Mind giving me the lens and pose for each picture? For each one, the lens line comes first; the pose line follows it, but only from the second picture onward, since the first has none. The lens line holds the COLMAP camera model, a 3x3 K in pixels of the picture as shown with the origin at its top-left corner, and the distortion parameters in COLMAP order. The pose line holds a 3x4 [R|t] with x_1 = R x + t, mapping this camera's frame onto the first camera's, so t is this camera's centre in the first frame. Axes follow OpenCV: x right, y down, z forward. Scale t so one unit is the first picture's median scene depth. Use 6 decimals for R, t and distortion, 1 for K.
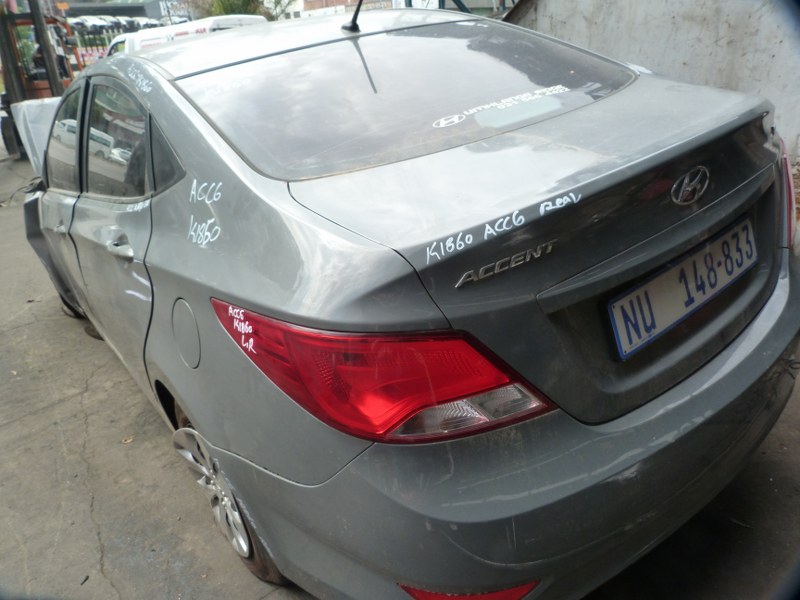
lens RADIAL K [[575.8, 0, 400.2], [0, 575.8, 302.0], [0, 0, 1]] dist [-0.027685, 0.004341]
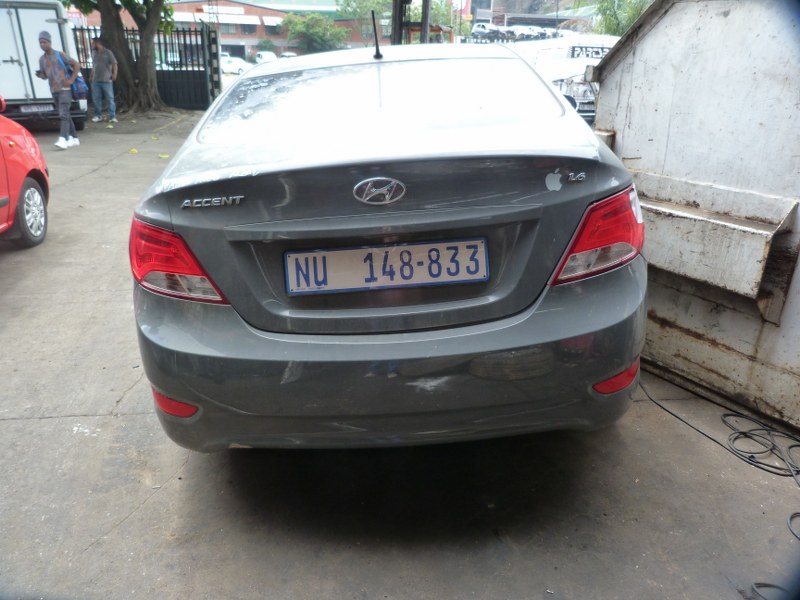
lens RADIAL K [[575.8, 0, 399.8], [0, 575.8, 298.6], [0, 0, 1]] dist [-0.027685, 0.004341]
pose [[0.803414, 0.297736, -0.515636, 0.610192], [-0.312797, 0.947925, 0.059975, -0.028732], [0.506640, 0.113104, 0.854706, -0.040333]]
